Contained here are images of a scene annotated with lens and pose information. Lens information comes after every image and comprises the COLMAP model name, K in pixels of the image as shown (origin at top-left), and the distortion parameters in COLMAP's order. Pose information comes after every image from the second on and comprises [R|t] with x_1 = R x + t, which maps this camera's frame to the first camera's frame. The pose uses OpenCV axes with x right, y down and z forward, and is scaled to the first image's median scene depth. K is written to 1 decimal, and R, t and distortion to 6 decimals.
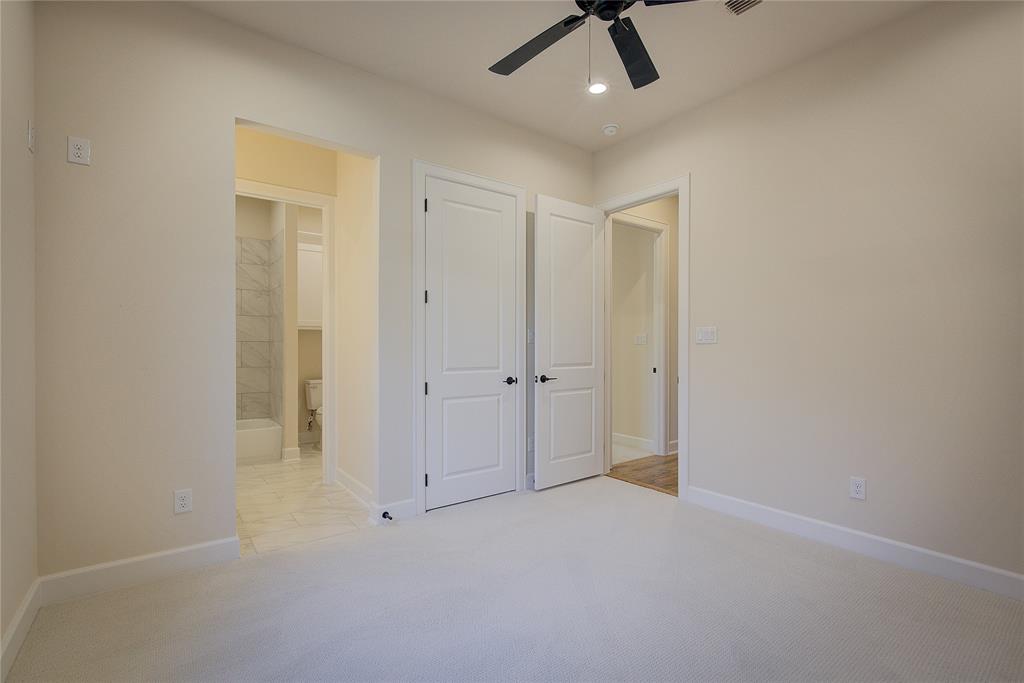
lens RADIAL K [[465.3, 0, 512.0], [0, 465.3, 341.5], [0, 0, 1]] dist [0.000311, -0.000056]
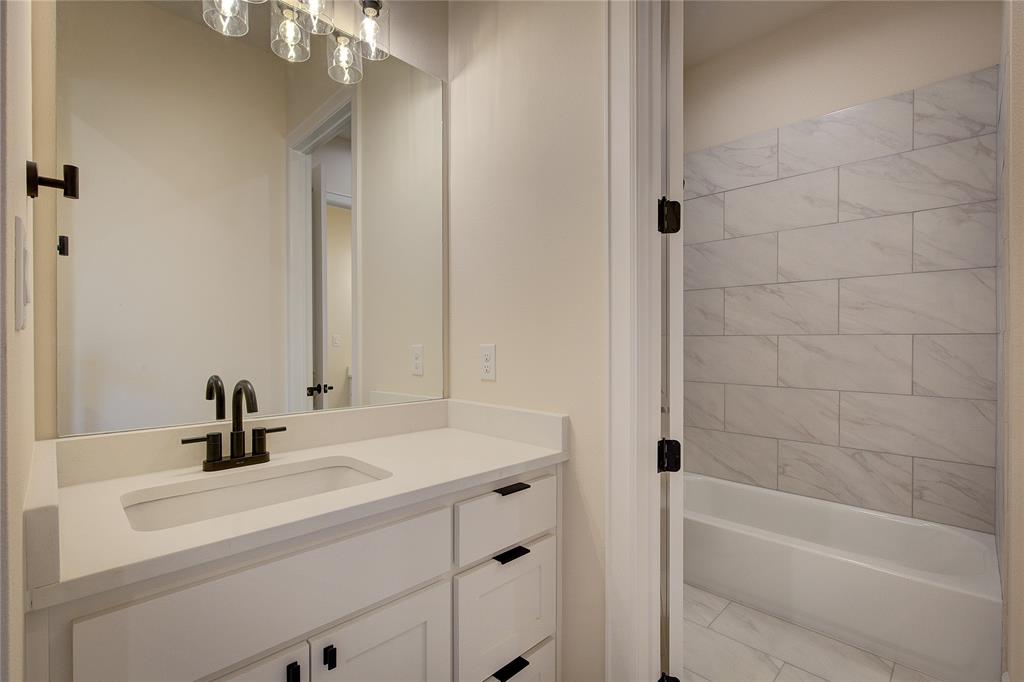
lens RADIAL K [[465.3, 0, 512.0], [0, 465.3, 341.0], [0, 0, 1]] dist [0.000311, -0.000056]
pose [[0.143799, -0.000091, -0.989607, -0.208471], [0.004354, 0.999990, 0.000541, 0.004007], [0.989597, -0.004387, 0.143798, 0.562280]]
